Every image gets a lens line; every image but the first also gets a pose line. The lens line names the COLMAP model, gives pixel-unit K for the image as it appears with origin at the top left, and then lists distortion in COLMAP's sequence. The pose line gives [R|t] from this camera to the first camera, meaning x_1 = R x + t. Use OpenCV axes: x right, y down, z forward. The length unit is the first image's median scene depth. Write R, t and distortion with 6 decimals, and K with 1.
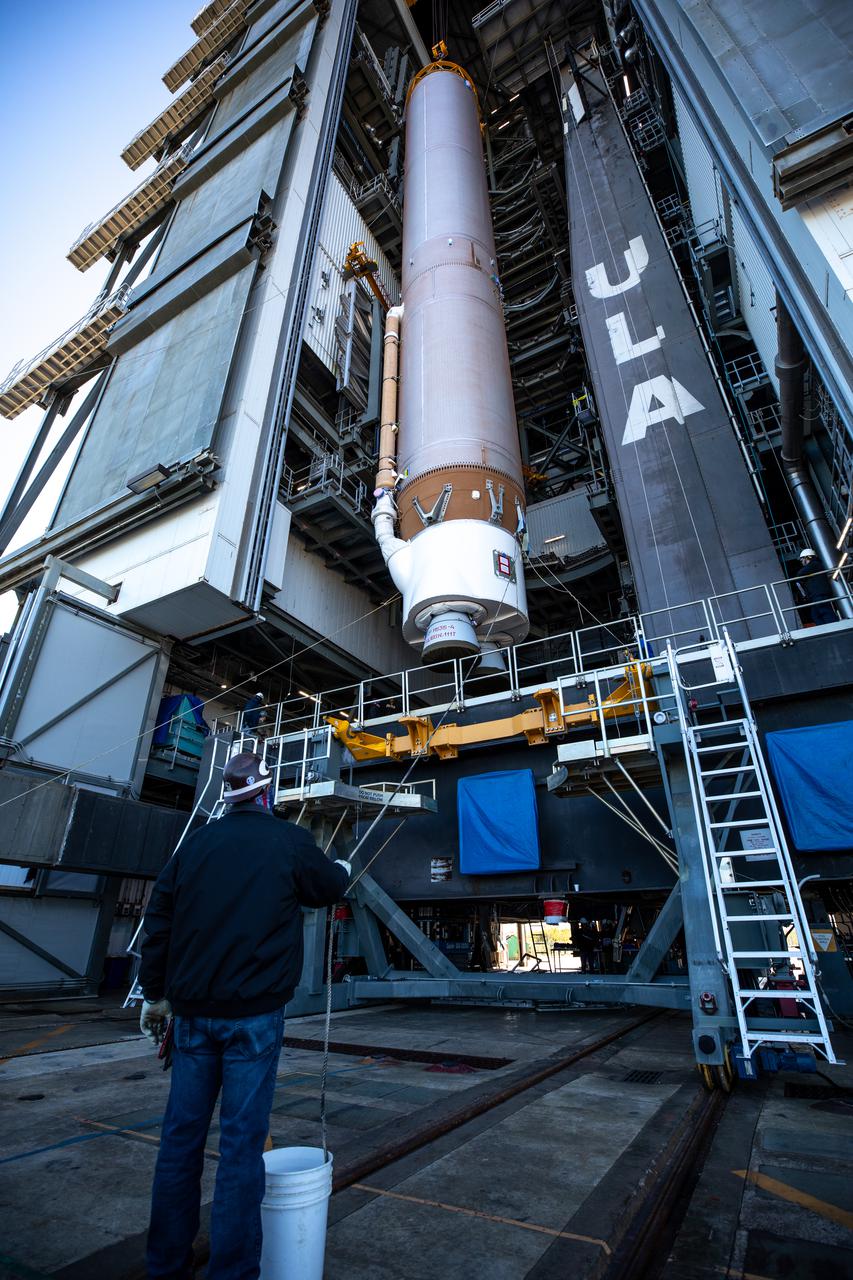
lens RADIAL K [[575.9, 0, 420.0], [0, 575.9, 634.4], [0, 0, 1]] dist [-0.035765, 0.009644]
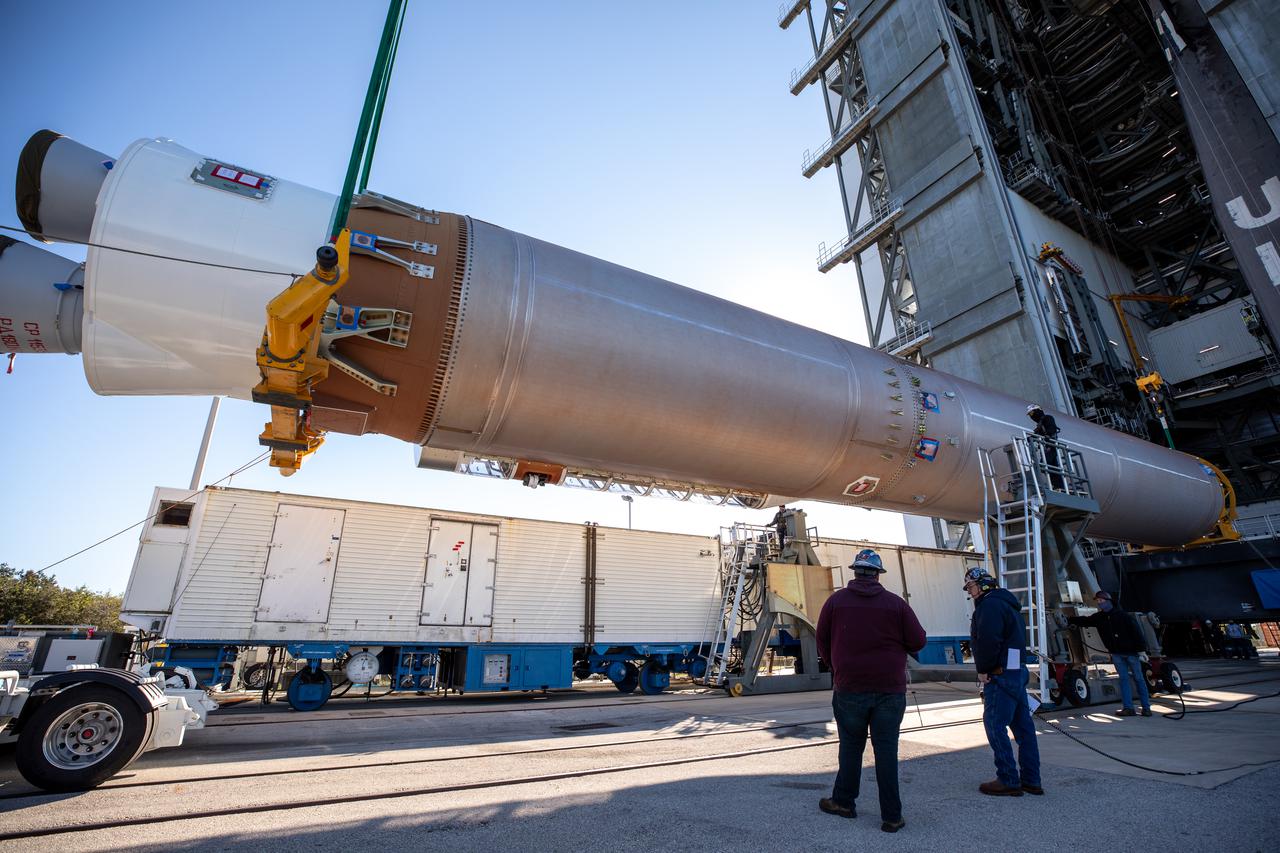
lens RADIAL K [[575.9, 0, 648.9], [0, 575.9, 426.5], [0, 0, 1]] dist [-0.035765, 0.009644]
pose [[0.862513, -0.197826, -0.465764, -0.510738], [0.251425, 0.966303, 0.055173, -0.630473], [0.439154, -0.164692, 0.883188, -1.204014]]
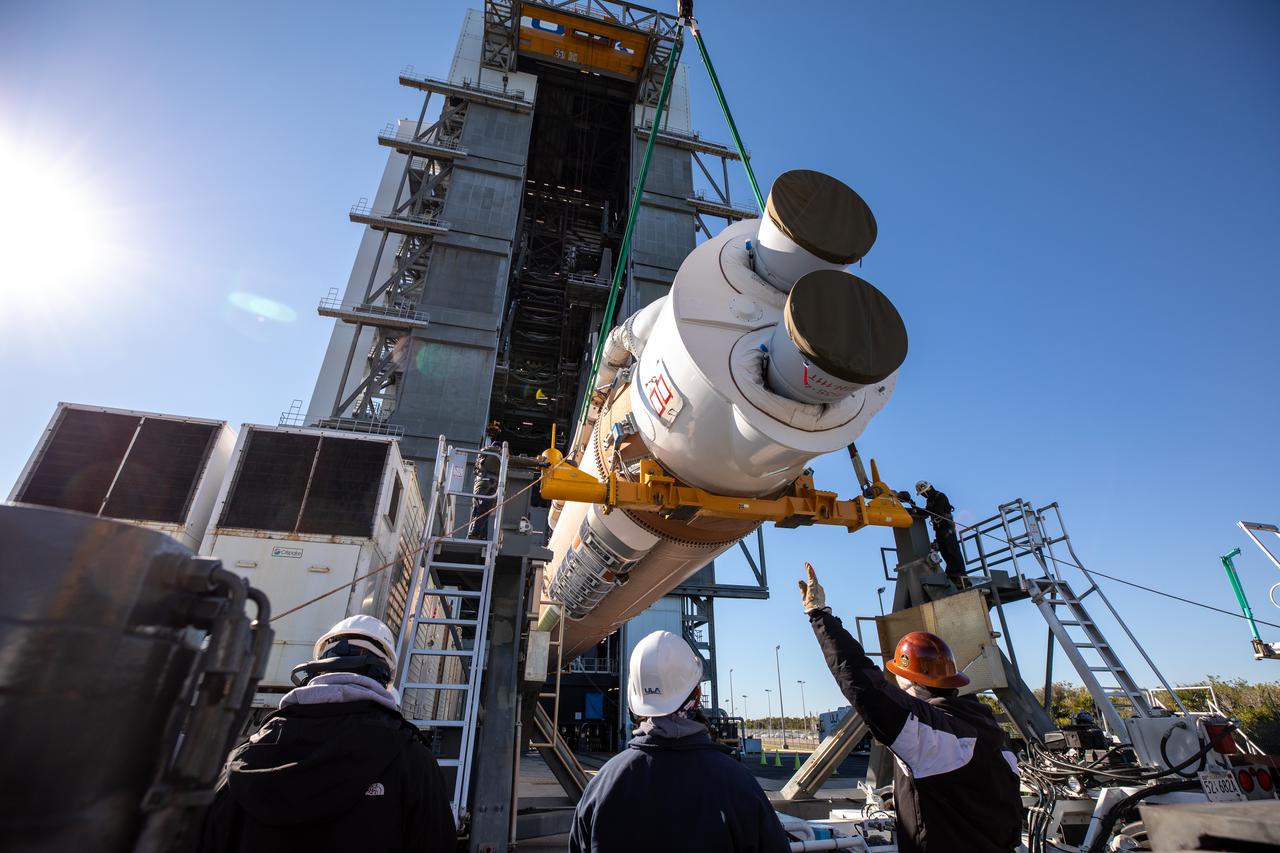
lens RADIAL K [[575.9, 0, 631.3], [0, 575.9, 436.7], [0, 0, 1]] dist [-0.035765, 0.009644]
pose [[0.730456, 0.317672, 0.604581, -1.201646], [-0.325265, 0.940209, -0.101040, -0.656857], [-0.600531, -0.122844, 0.790109, -1.227991]]
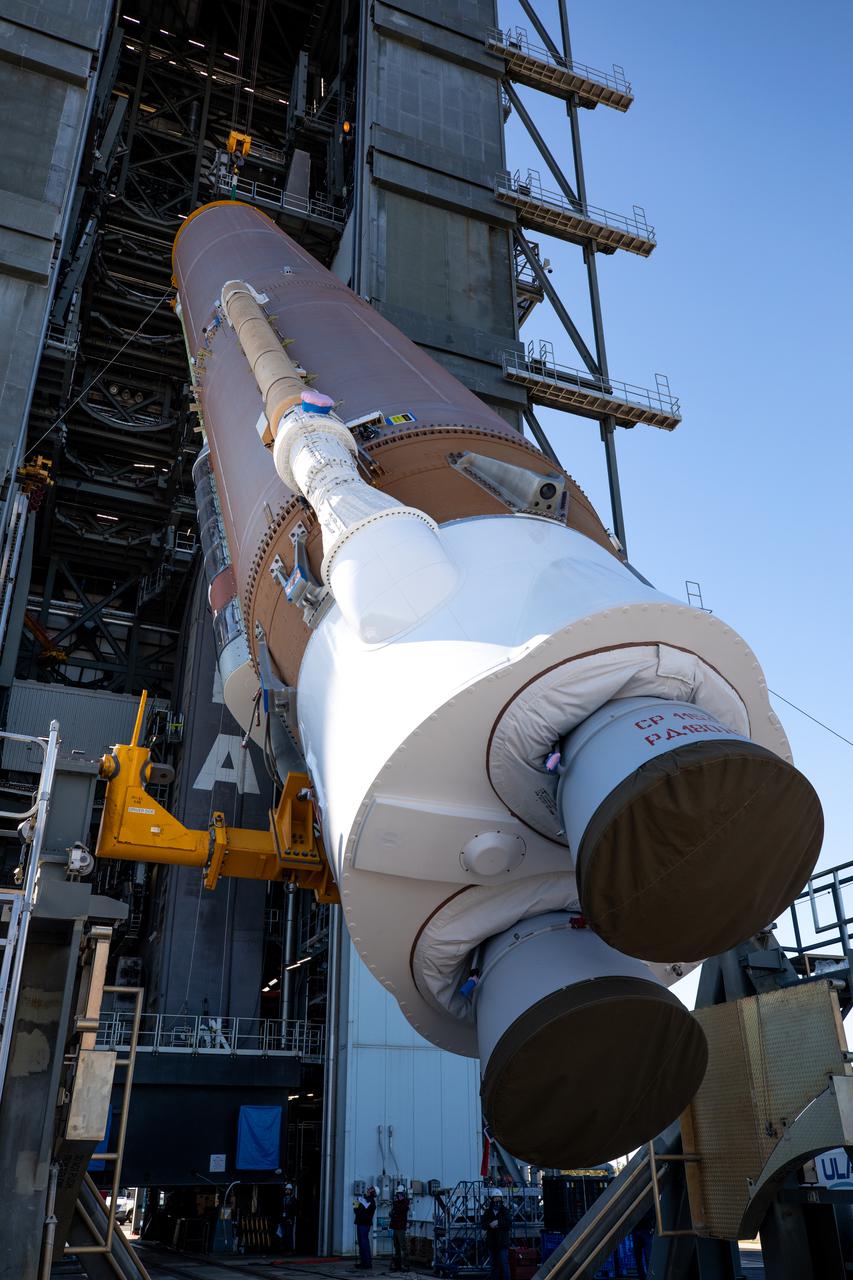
lens RADIAL K [[1028.6, 0, 423.3], [0, 1028.6, 639.1], [0, 0, 1]] dist [0.016015, 0.015988]
pose [[0.619804, 0.352774, 0.700995, -0.913990], [-0.356044, 0.922447, -0.149413, -0.440438], [-0.699339, -0.156979, 0.697339, -0.746227]]
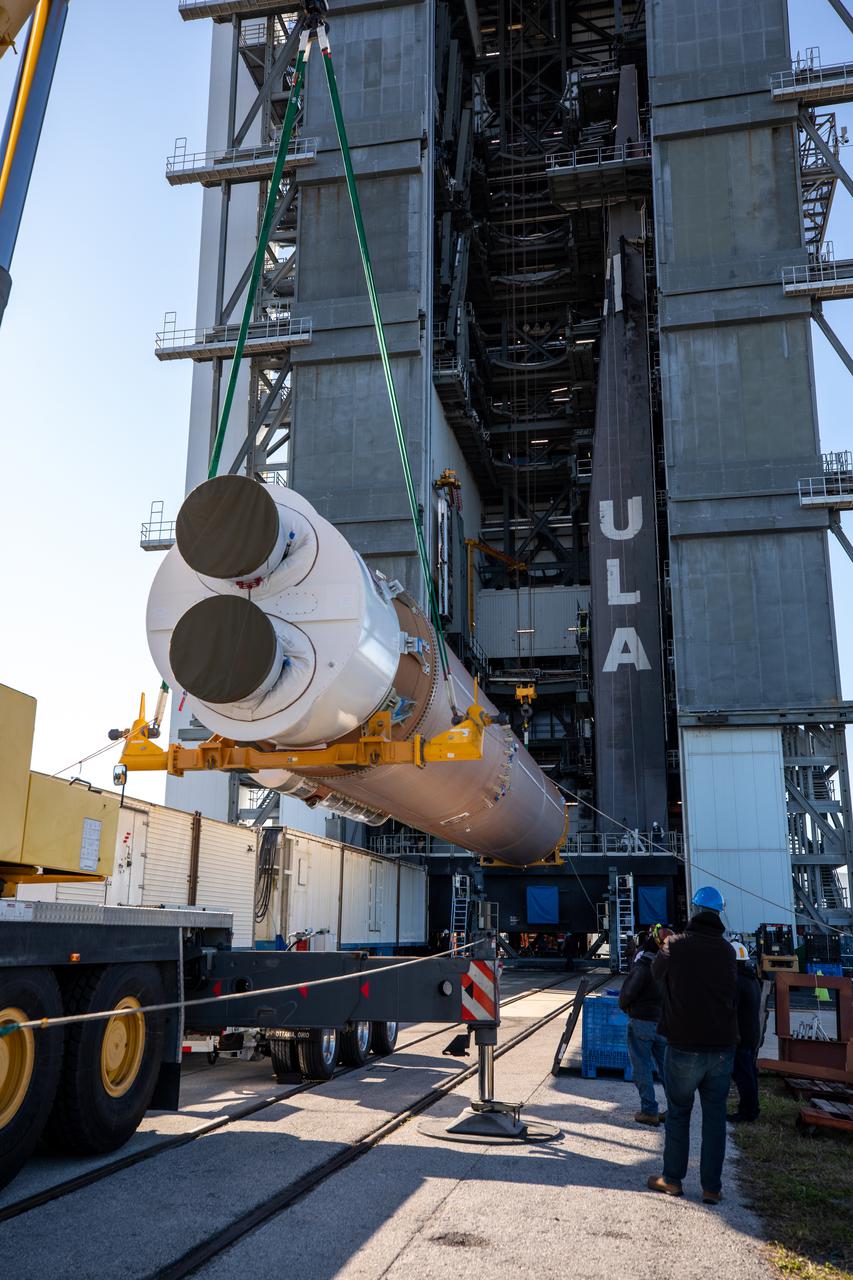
lens RADIAL K [[1128.6, 0, 421.2], [0, 1128.6, 634.2], [0, 0, 1]] dist [0.043000, 0.038012]
pose [[0.950074, 0.085921, 0.299962, -1.068565], [-0.150910, 0.967956, 0.200716, -0.953171], [-0.273104, -0.235962, 0.932596, -1.770027]]
